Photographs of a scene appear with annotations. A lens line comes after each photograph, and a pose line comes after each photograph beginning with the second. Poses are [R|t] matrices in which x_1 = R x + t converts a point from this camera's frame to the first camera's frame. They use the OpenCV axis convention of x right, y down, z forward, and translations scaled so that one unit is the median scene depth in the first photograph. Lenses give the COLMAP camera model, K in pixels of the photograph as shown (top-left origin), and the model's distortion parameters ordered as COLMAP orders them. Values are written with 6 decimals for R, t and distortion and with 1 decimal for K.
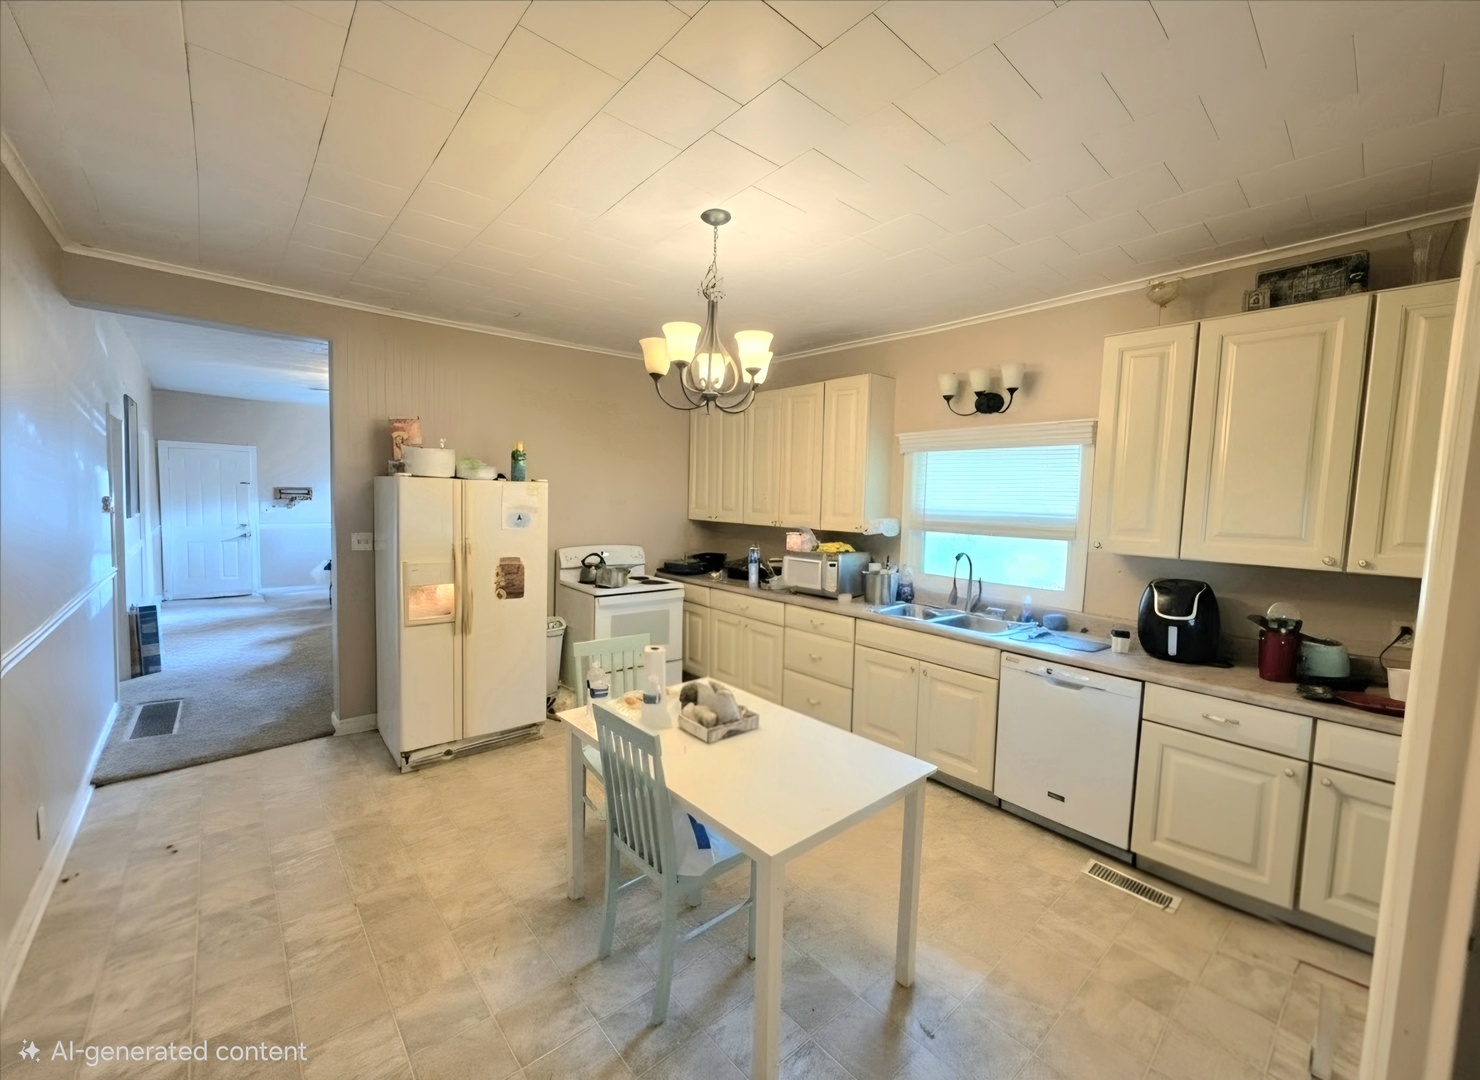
lens RADIAL K [[586.2, 0, 708.5], [0, 586.2, 539.9], [0, 0, 1]] dist [0.000148, -0.000044]
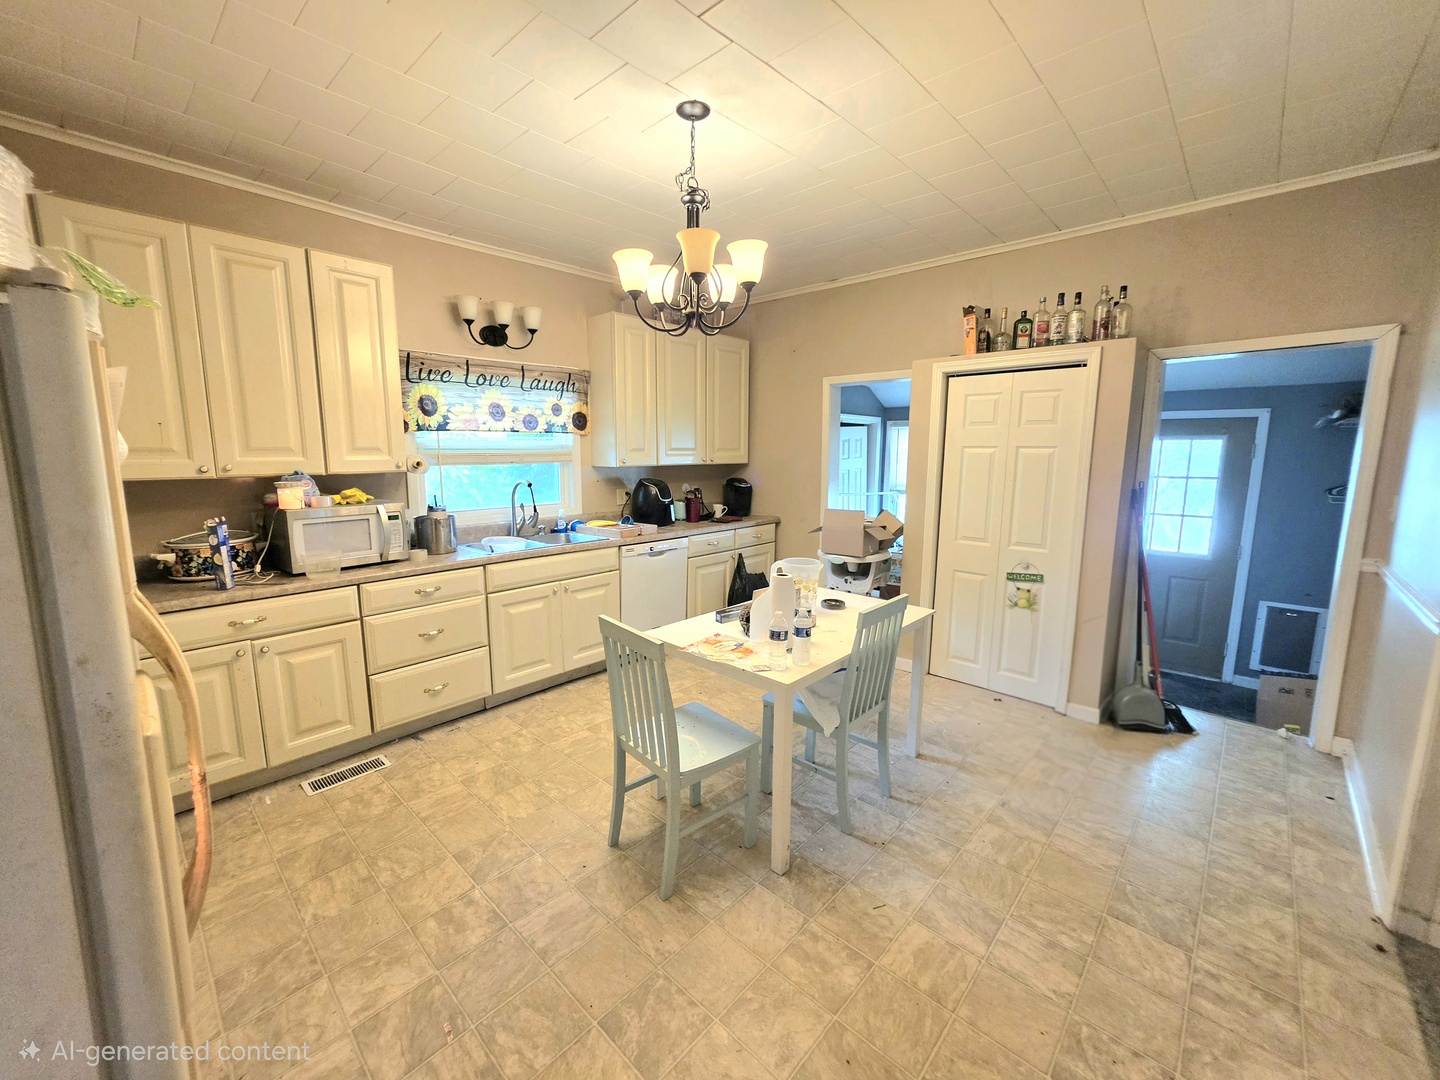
lens RADIAL K [[583.4, 0, 720.0], [0, 583.4, 540.0], [0, 0, 1]] dist [0.000818, 0.000076]
pose [[-0.121662, -0.190185, 0.974181, -0.904203], [0.060143, 0.978256, 0.198491, -0.082491], [-0.990748, 0.082739, -0.107578, 1.024059]]
